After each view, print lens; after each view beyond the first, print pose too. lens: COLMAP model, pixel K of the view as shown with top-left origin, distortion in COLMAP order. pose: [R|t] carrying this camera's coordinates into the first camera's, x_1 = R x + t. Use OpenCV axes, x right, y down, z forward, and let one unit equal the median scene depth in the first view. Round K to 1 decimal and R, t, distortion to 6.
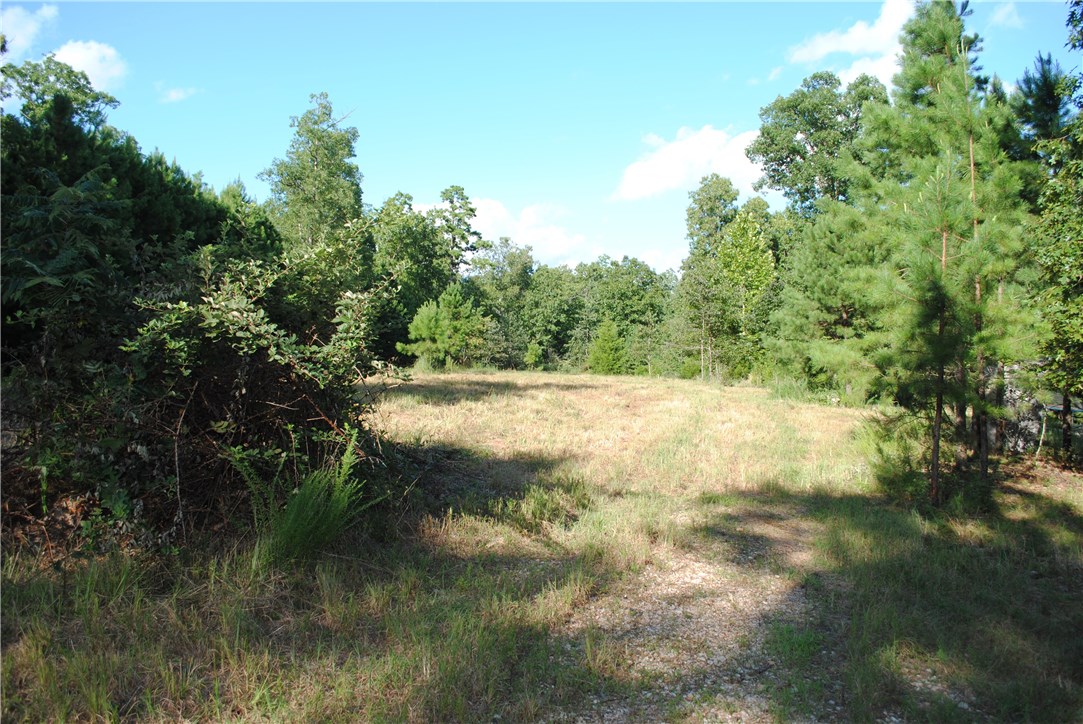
lens RADIAL K [[854.4, 0, 532.3], [0, 854.4, 364.4], [0, 0, 1]] dist [-0.082899, 0.014150]
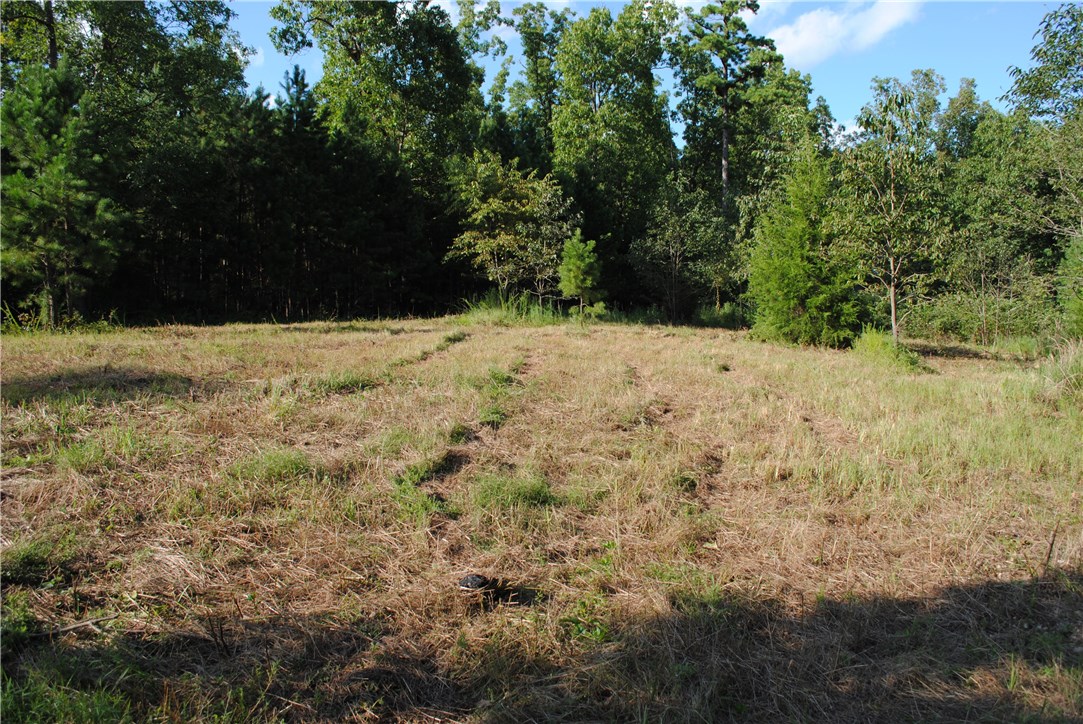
lens RADIAL K [[854.4, 0, 541.5], [0, 854.4, 362.5], [0, 0, 1]] dist [-0.082899, 0.014150]
pose [[0.792685, 0.032280, -0.608777, 0.137668], [0.019330, 0.996764, 0.078022, -0.001040], [0.609325, -0.073614, 0.789496, 0.474626]]
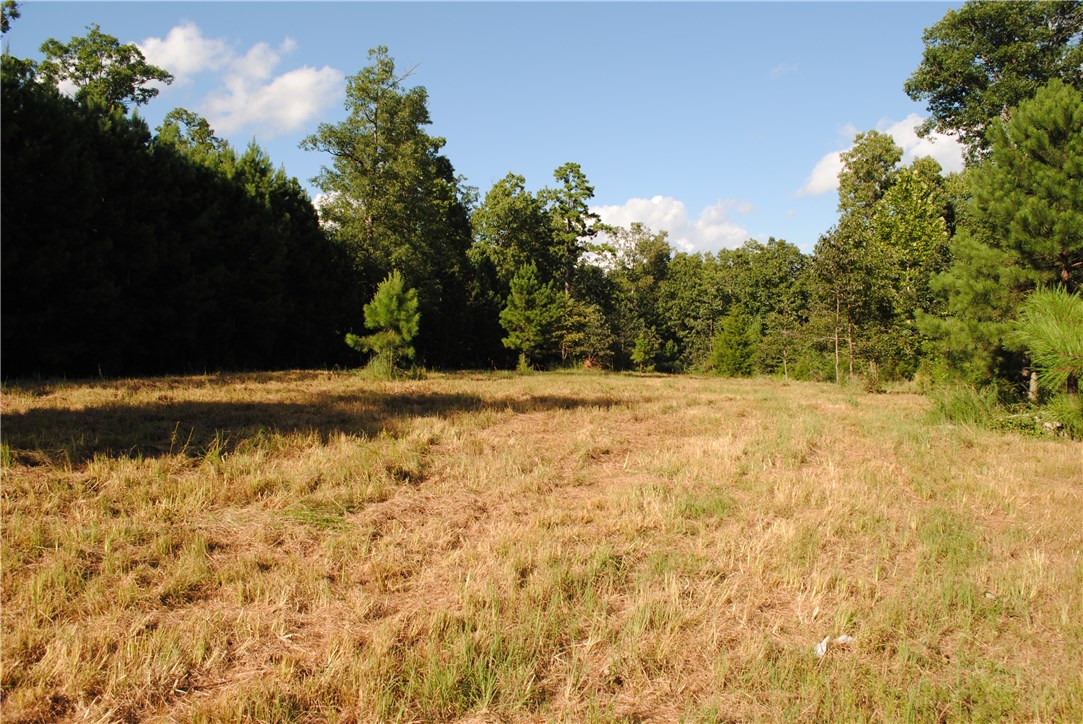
lens RADIAL K [[854.4, 0, 538.1], [0, 854.4, 359.9], [0, 0, 1]] dist [-0.082899, 0.014150]
pose [[0.983022, -0.008410, -0.183293, 0.035975], [0.007707, 0.999960, -0.004550, -0.000160], [0.183324, 0.003060, 0.983048, 0.113952]]
